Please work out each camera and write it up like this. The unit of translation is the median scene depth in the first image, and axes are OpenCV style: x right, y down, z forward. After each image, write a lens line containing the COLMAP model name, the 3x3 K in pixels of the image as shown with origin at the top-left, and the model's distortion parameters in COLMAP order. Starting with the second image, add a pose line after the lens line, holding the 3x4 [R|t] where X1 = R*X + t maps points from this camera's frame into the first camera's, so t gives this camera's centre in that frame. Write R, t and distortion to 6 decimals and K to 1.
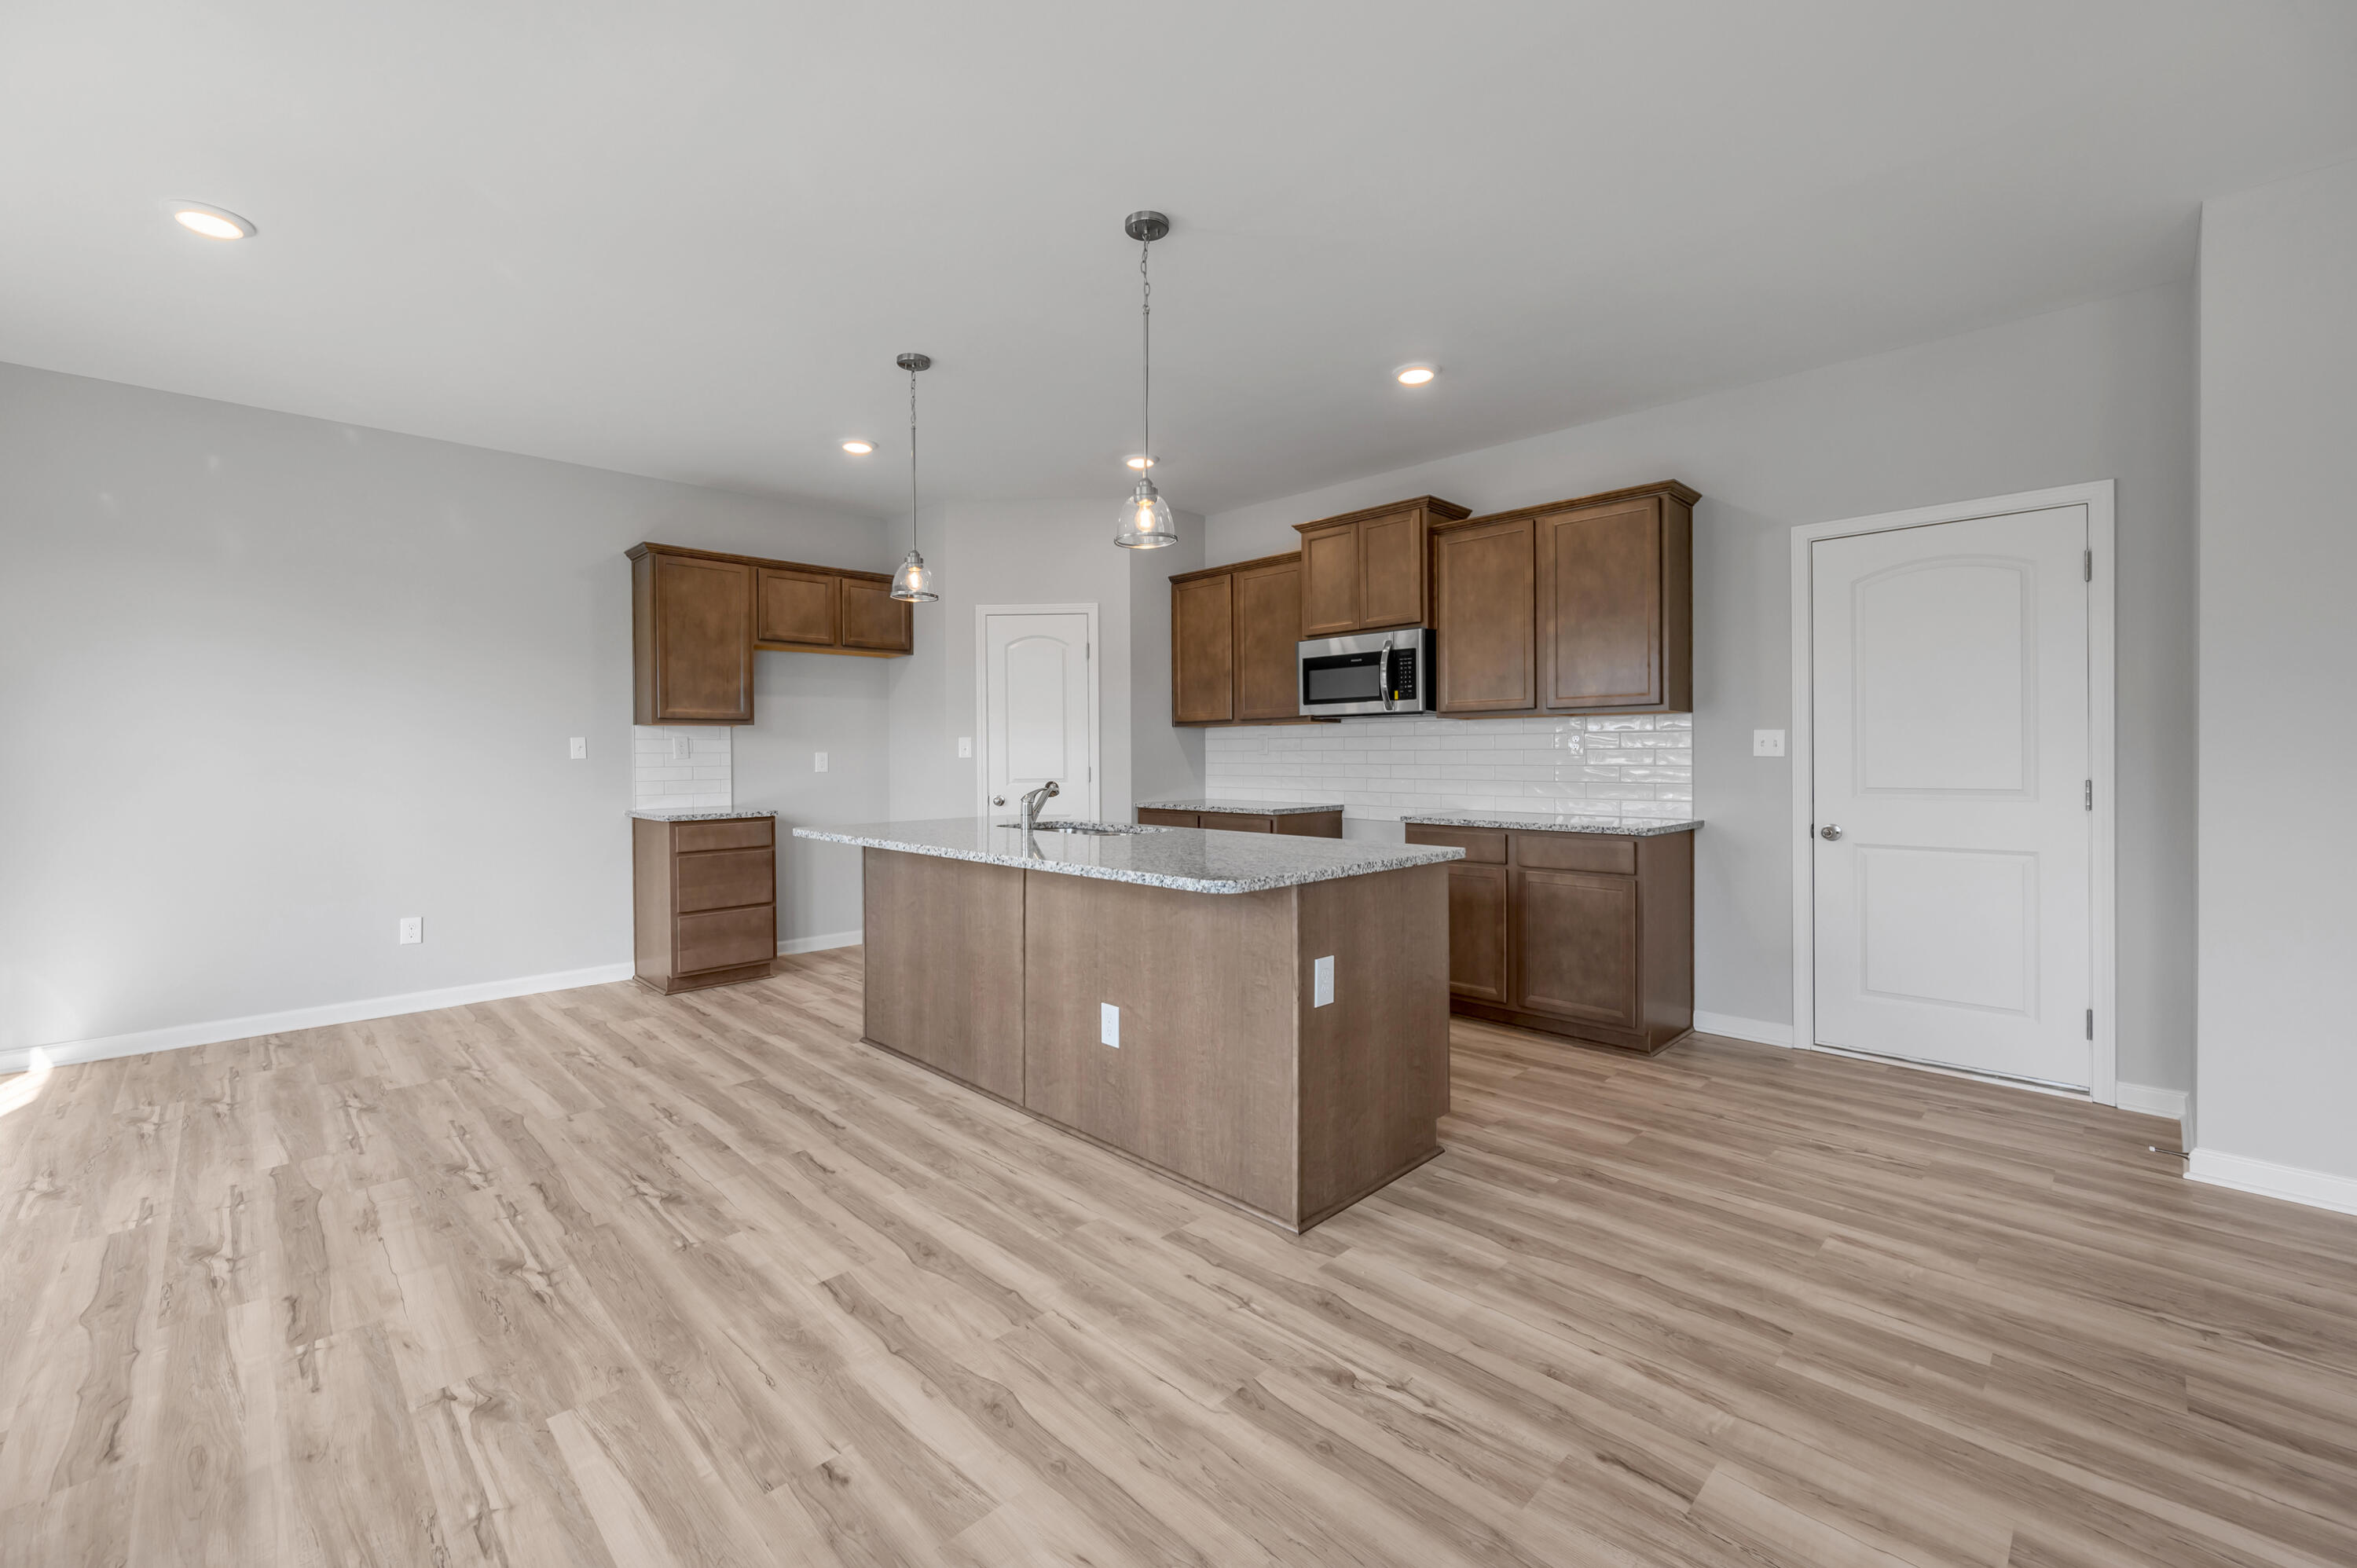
lens RADIAL K [[958.4, 0, 1162.1], [0, 958.4, 761.5], [0, 0, 1]] dist [-0.008041, 0.000627]
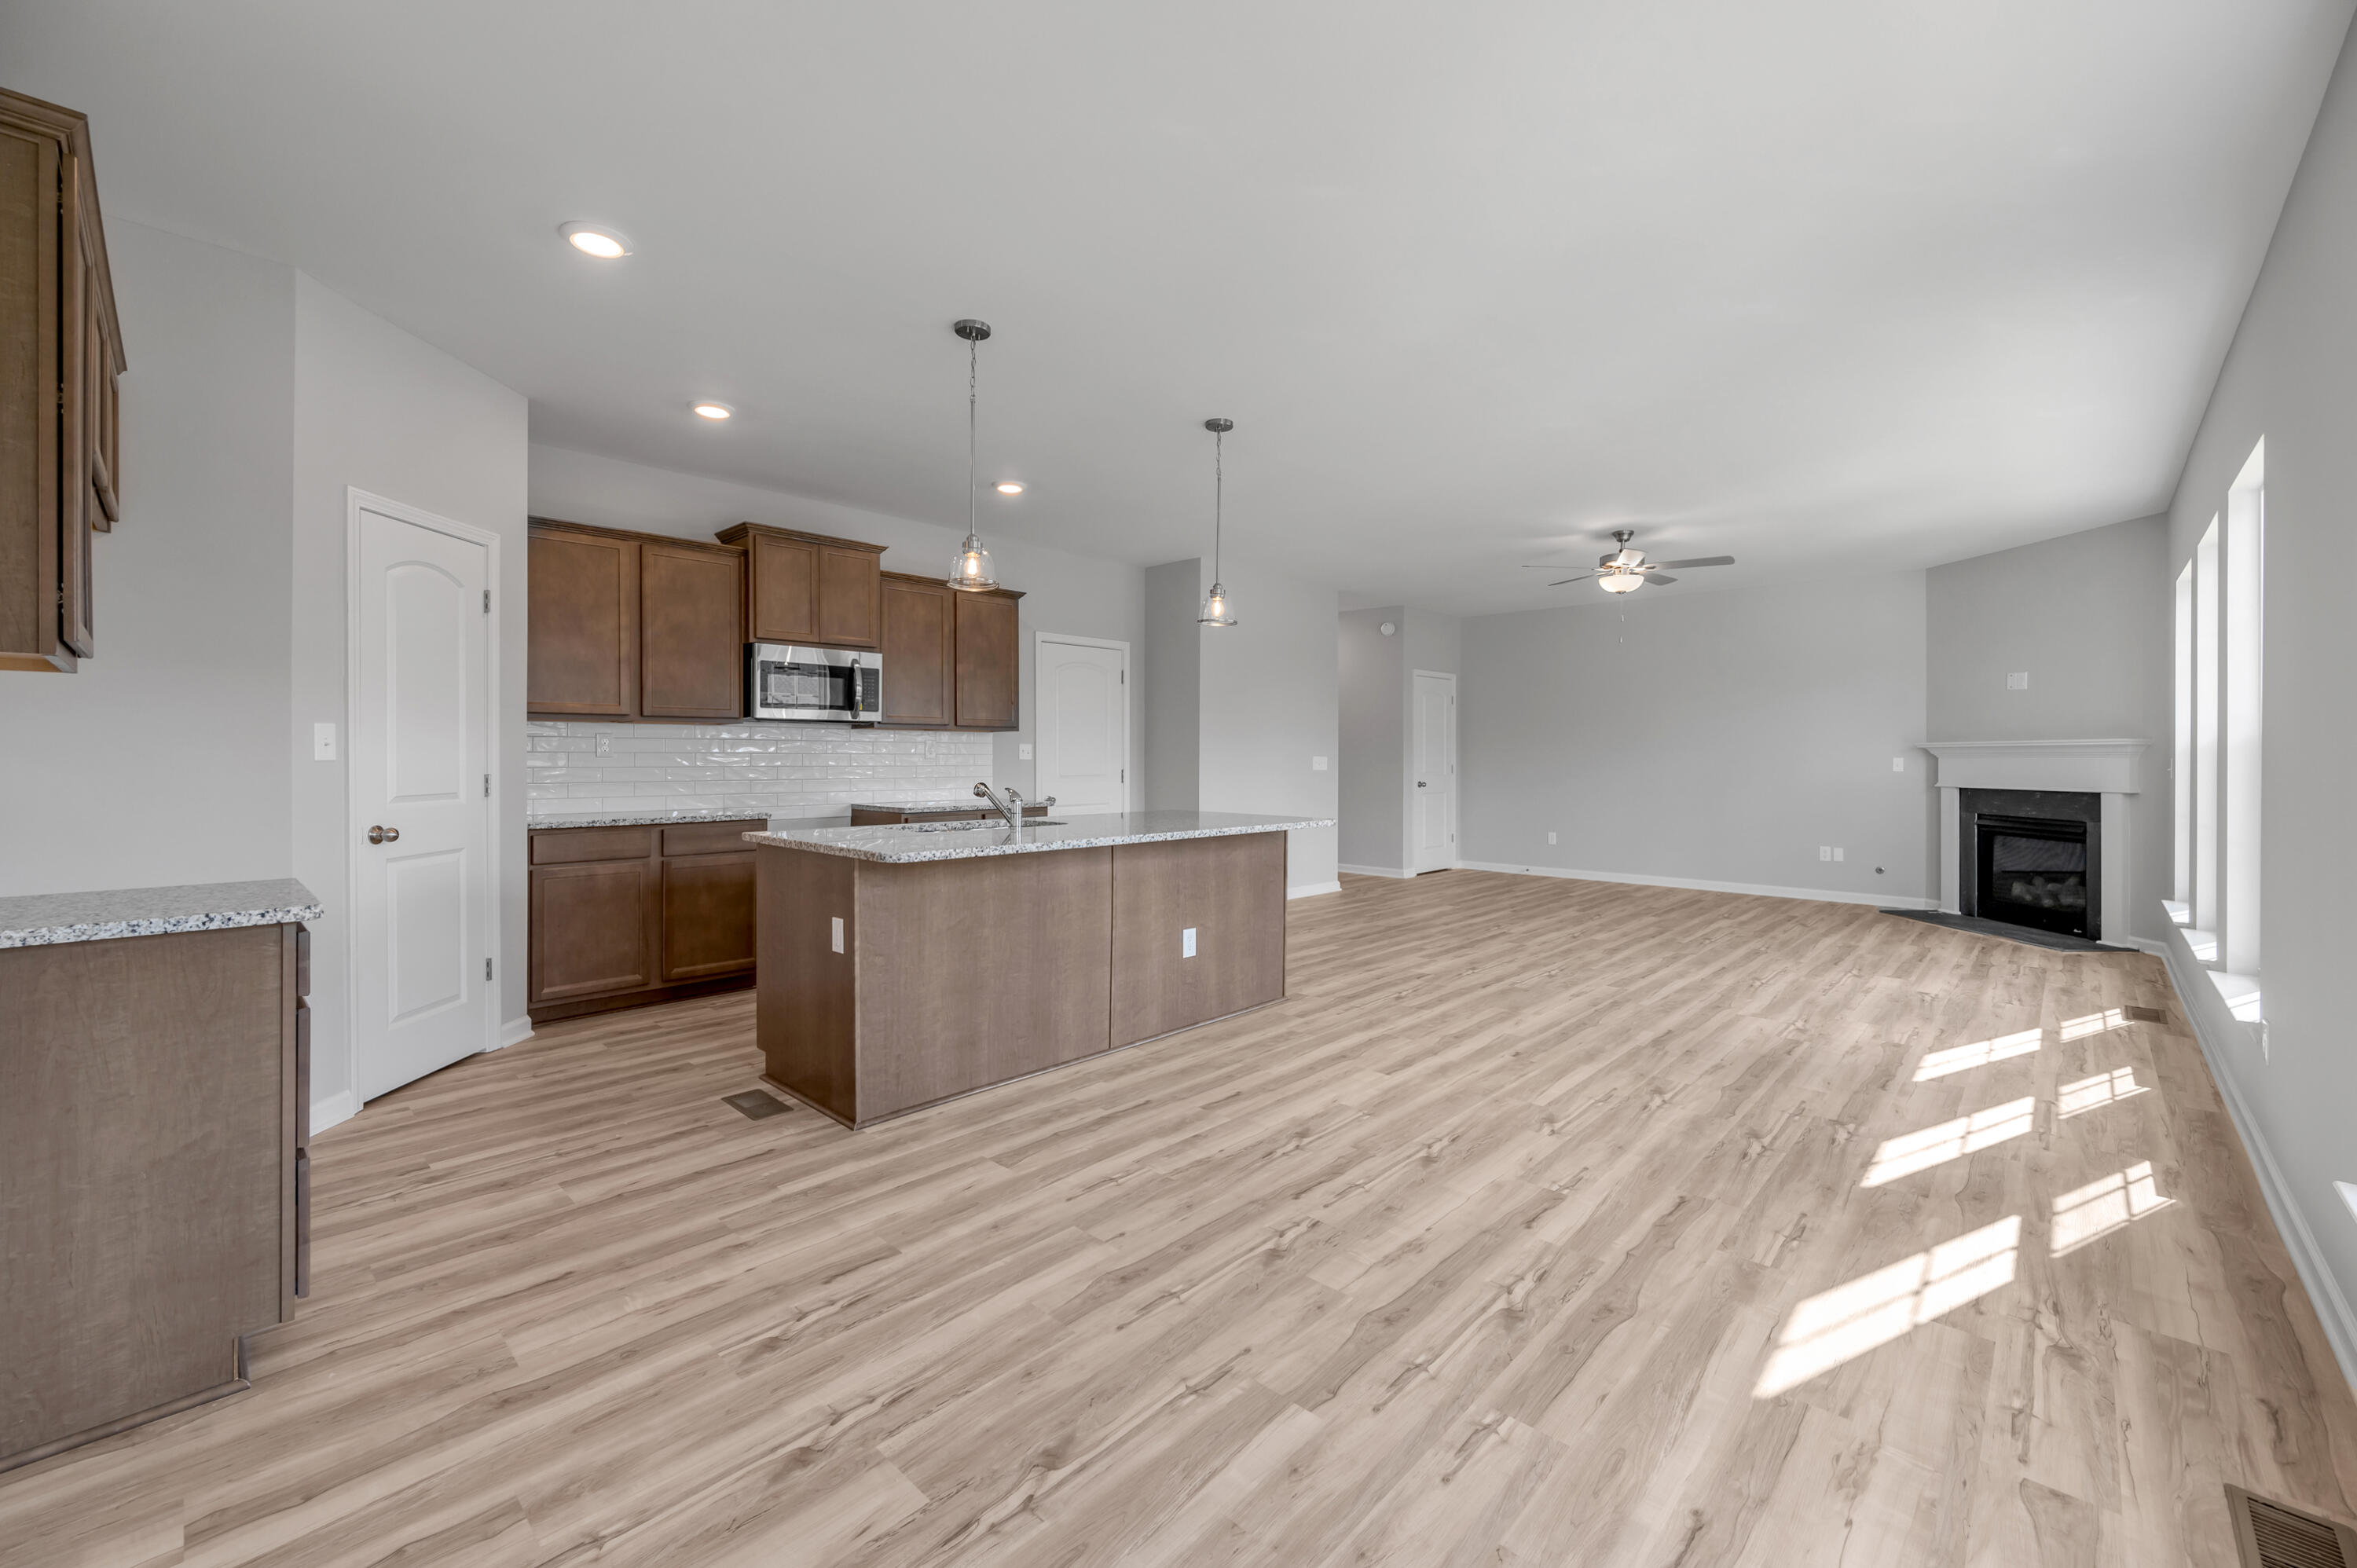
lens RADIAL K [[958.4, 0, 1162.1], [0, 958.4, 761.5], [0, 0, 1]] dist [-0.008041, 0.000627]
pose [[-0.027778, -0.001185, 0.999613, -1.580270], [0.003636, 0.999993, 0.001287, -0.004348], [-0.999608, 0.003670, -0.027773, 1.126453]]
